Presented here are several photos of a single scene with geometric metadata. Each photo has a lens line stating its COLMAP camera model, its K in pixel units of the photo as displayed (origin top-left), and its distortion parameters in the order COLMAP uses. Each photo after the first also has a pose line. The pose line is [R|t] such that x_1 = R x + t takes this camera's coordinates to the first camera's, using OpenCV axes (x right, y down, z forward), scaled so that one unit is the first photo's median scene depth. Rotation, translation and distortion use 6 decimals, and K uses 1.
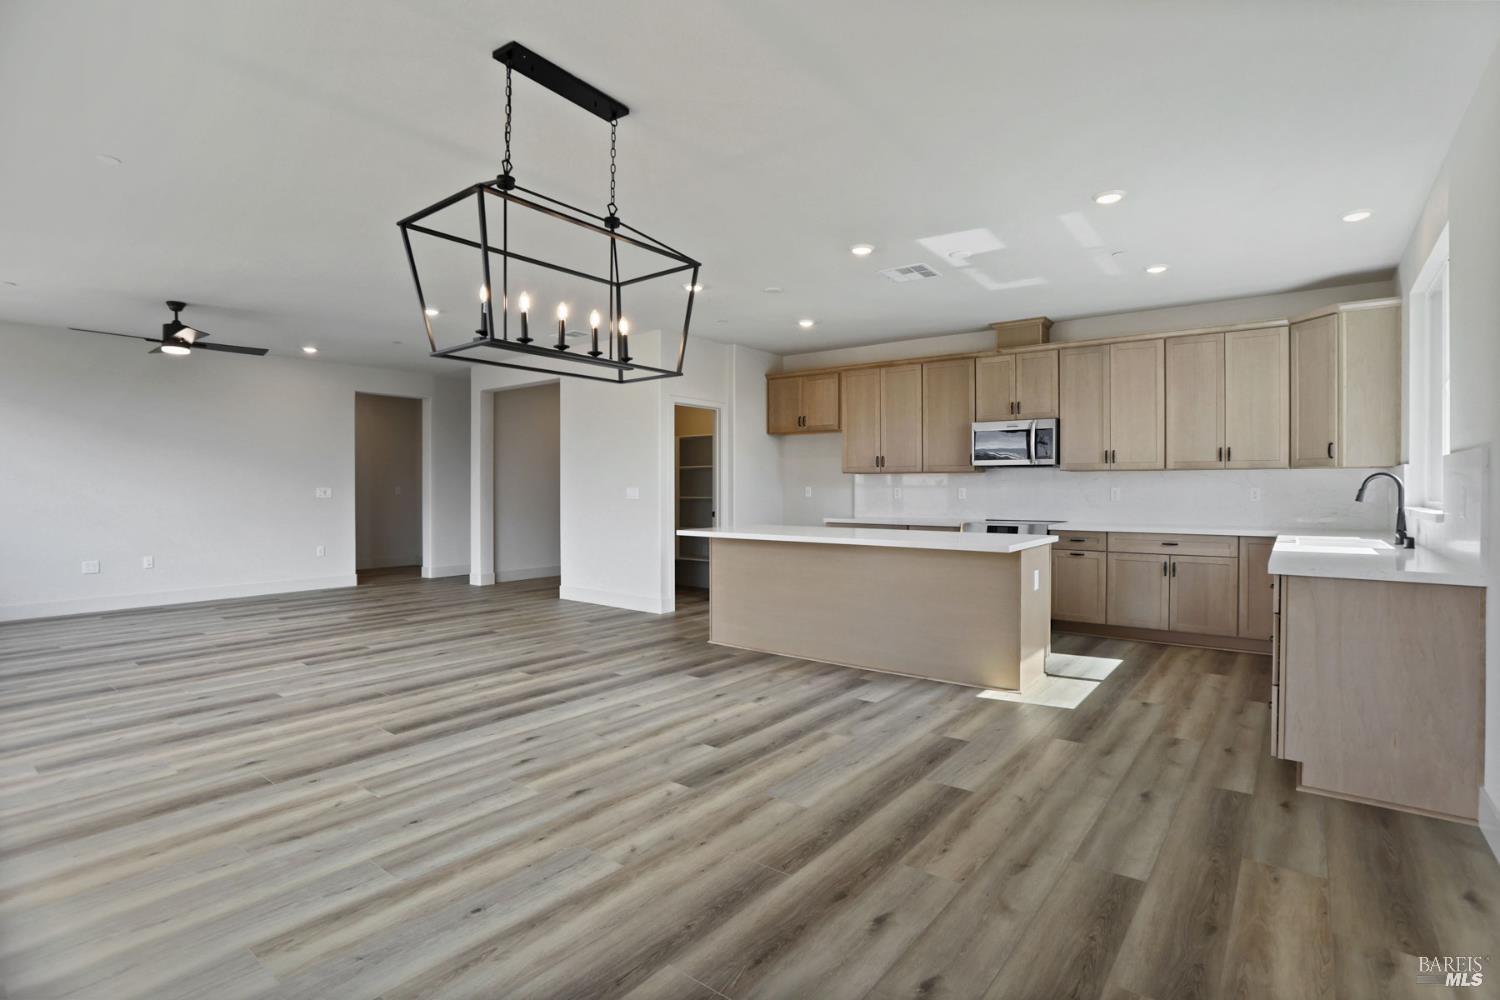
lens RADIAL K [[746.8, 0, 750.0], [0, 746.8, 500.0], [0, 0, 1]] dist [-0.042293, 0.000180]
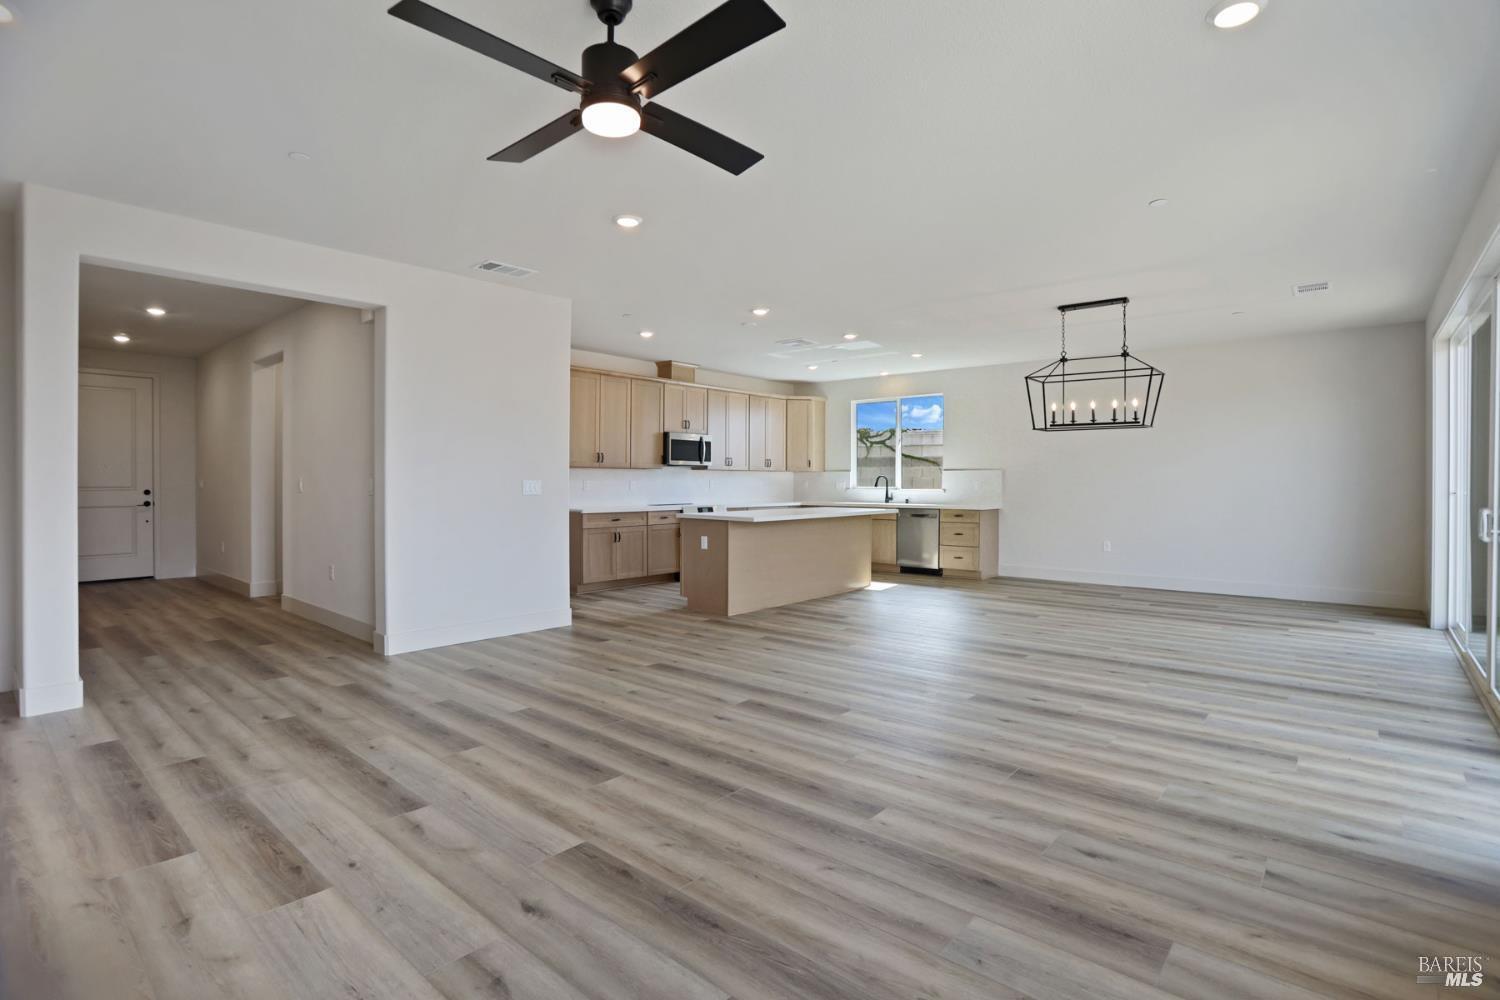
lens RADIAL K [[733.1, 0, 750.8], [0, 733.1, 493.2], [0, 0, 1]] dist [-0.075694, 0.028946]
pose [[0.050378, -0.015690, 0.998607, -0.954017], [0.015266, 0.999772, 0.014938, -0.011514], [-0.998614, 0.014492, 0.050606, 0.744707]]
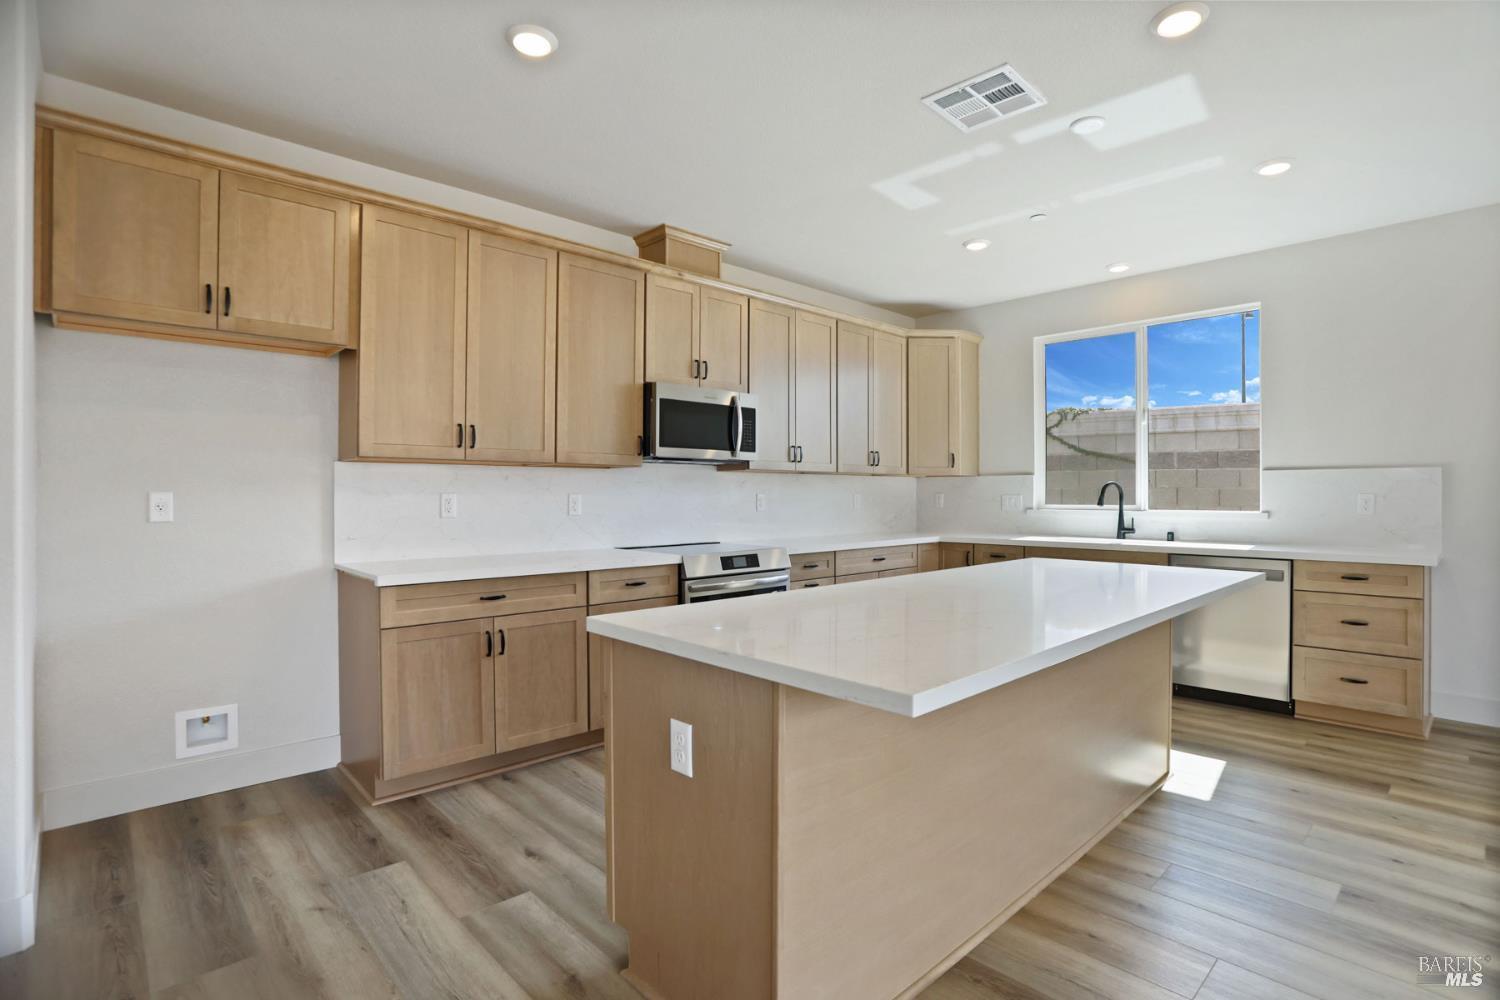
lens RADIAL K [[733.1, 0, 750.8], [0, 733.1, 493.2], [0, 0, 1]] dist [-0.075694, 0.028946]
pose [[0.149901, 0.002010, 0.988699, -0.239189], [0.017135, 0.999842, -0.004631, -0.013081], [-0.988552, 0.017636, 0.149843, 0.796133]]
